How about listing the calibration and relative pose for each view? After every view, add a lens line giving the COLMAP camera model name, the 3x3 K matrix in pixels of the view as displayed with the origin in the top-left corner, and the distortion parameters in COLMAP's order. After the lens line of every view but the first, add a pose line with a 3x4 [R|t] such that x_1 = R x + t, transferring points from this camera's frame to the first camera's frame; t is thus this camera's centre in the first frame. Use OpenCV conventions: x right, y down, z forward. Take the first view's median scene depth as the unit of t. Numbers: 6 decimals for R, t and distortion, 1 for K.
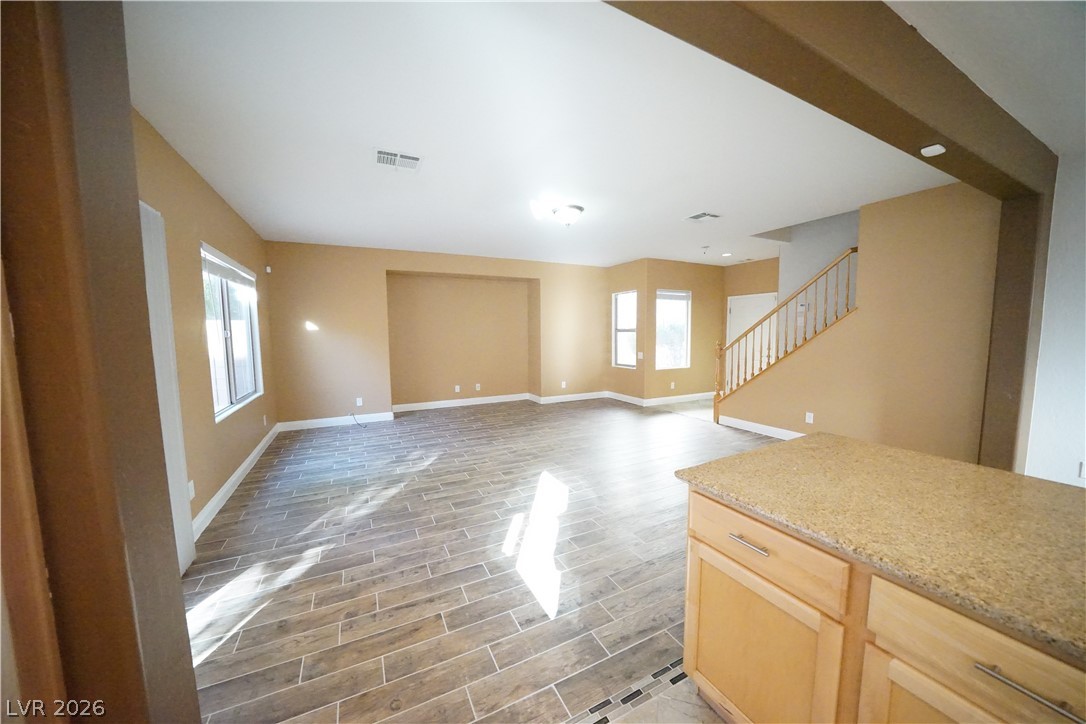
lens RADIAL K [[374.9, 0, 544.7], [0, 374.9, 365.4], [0, 0, 1]] dist [-0.027875, 0.002946]
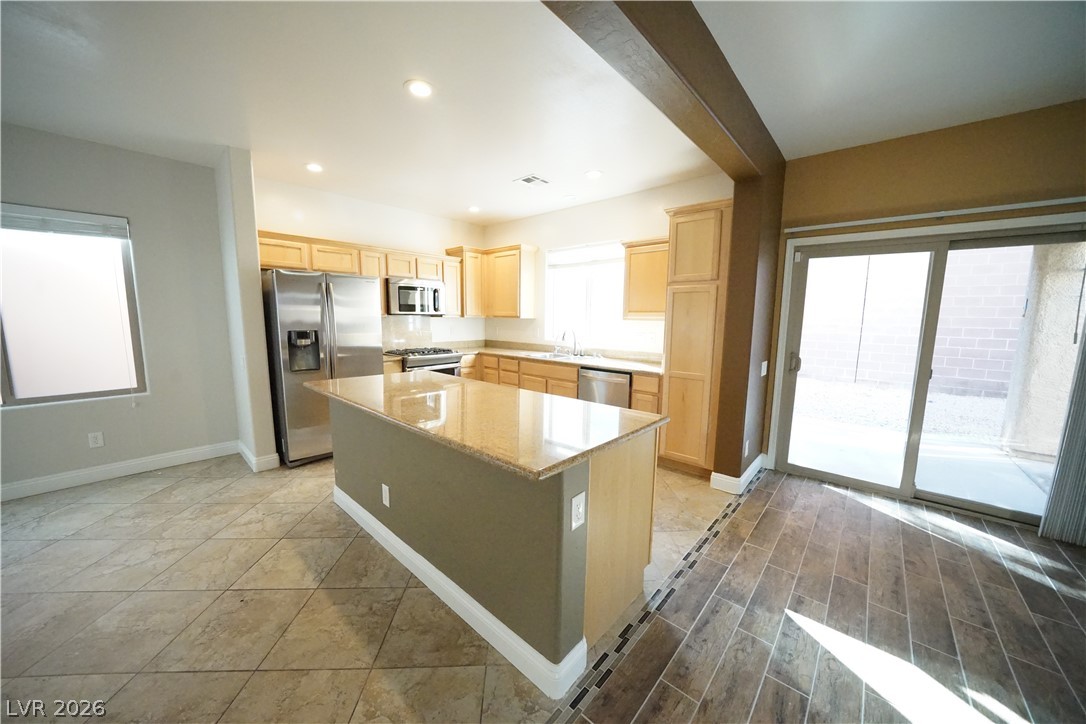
lens RADIAL K [[374.9, 0, 544.7], [0, 374.9, 365.4], [0, 0, 1]] dist [-0.027875, 0.002946]
pose [[-0.930841, 0.049461, -0.362063, 0.365831], [-0.033221, 0.975241, 0.218637, -0.052754], [0.363912, 0.215544, -0.906150, 0.590571]]
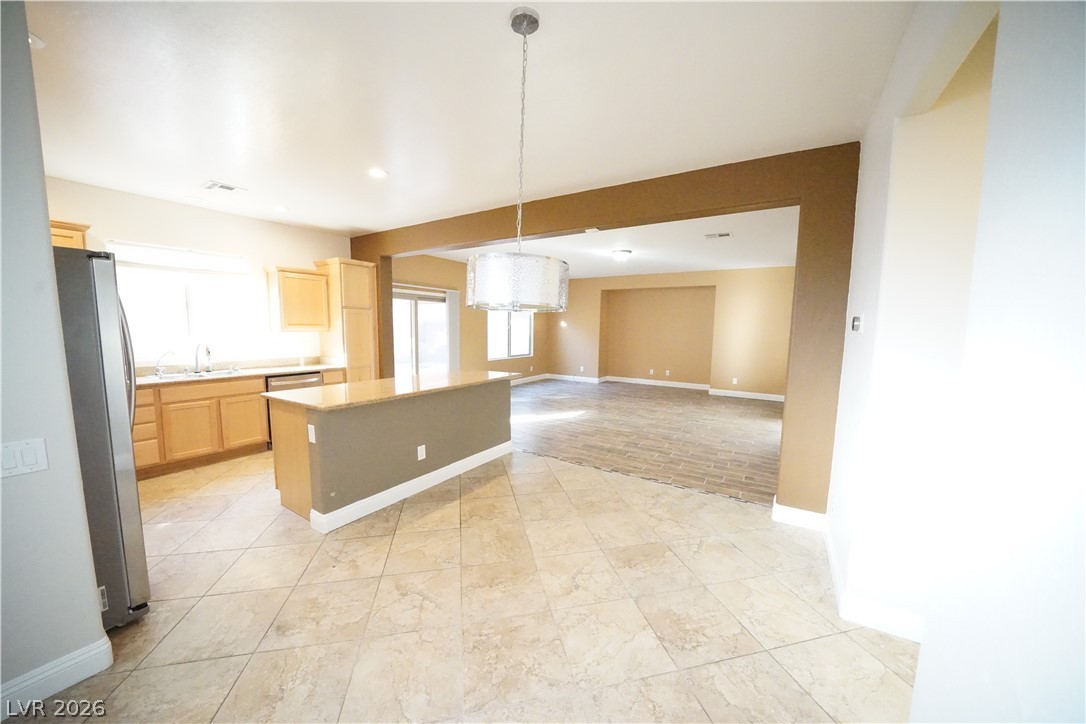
lens RADIAL K [[374.9, 0, 544.7], [0, 374.9, 365.4], [0, 0, 1]] dist [-0.027875, 0.002946]
pose [[0.515523, 0.104984, -0.850420, 1.092359], [-0.096159, 0.993285, 0.064329, -0.015546], [0.851463, 0.048613, 0.522156, -0.048598]]
